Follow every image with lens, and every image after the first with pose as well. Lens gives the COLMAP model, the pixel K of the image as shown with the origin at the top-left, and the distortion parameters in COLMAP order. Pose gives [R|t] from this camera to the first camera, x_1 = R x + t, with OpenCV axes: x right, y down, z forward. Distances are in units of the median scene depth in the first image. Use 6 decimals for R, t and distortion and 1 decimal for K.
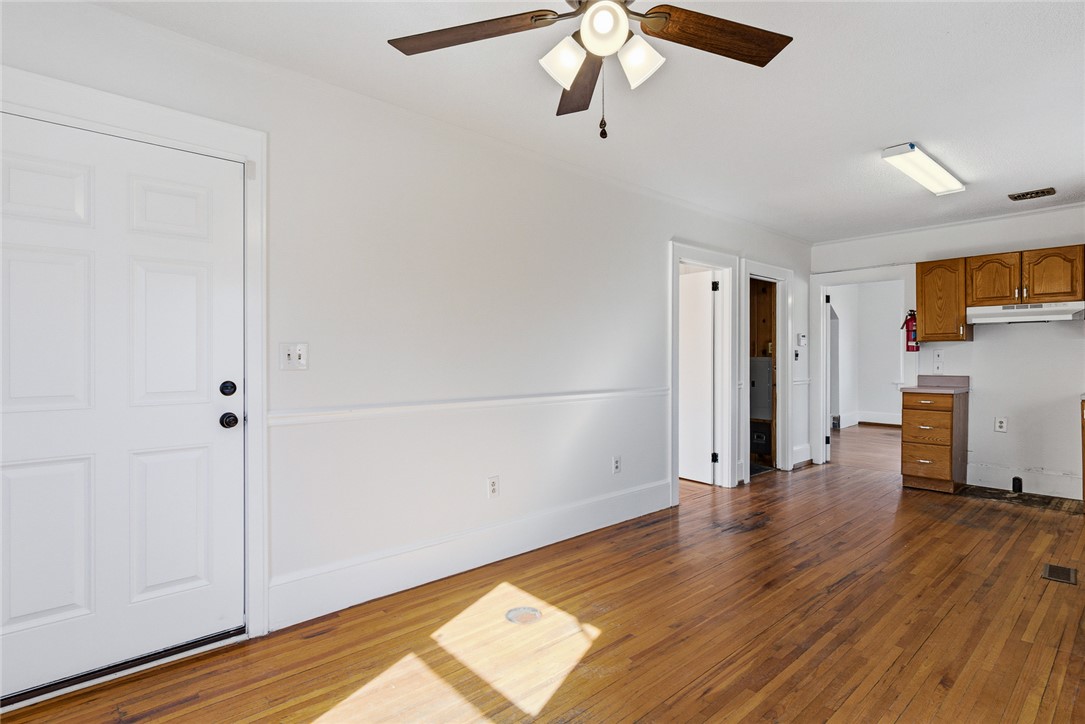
lens RADIAL K [[541.9, 0, 542.5], [0, 541.9, 362.0], [0, 0, 1]] dist [0.002267, 0.000471]
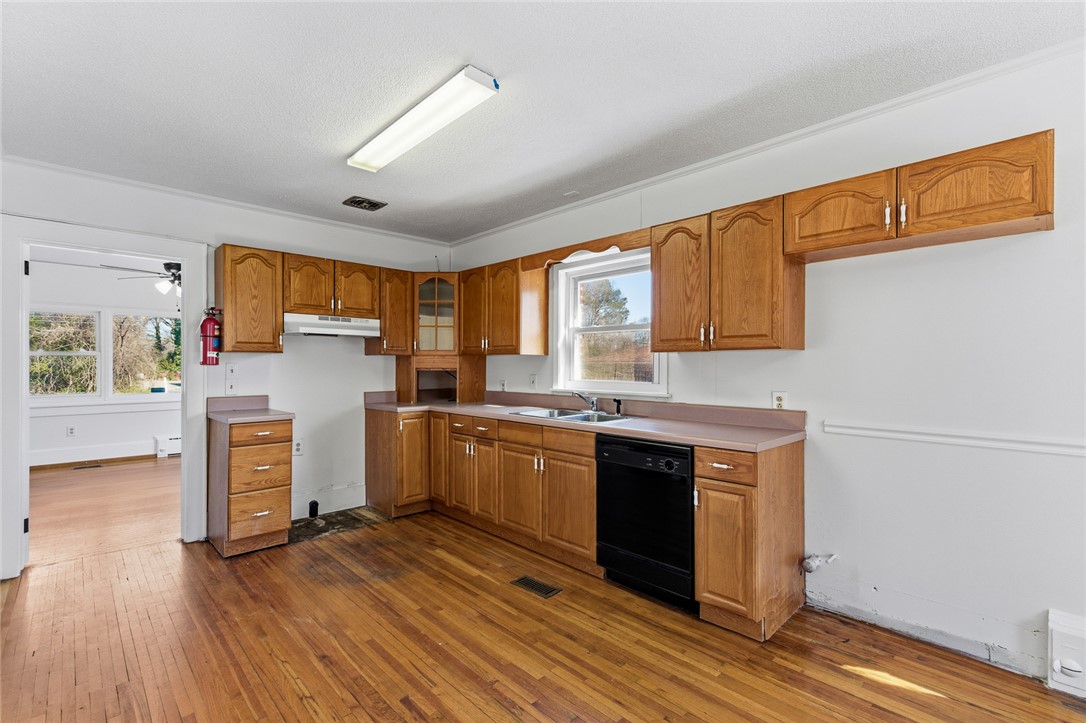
lens RADIAL K [[488.9, 0, 542.4], [0, 488.9, 365.8], [0, 0, 1]] dist [0.000117, -0.000340]
pose [[-0.035778, 0.002768, 0.999356, 0.023084], [0.010045, 0.999947, -0.002410, -0.015708], [-0.999309, 0.009952, -0.035804, 0.723931]]
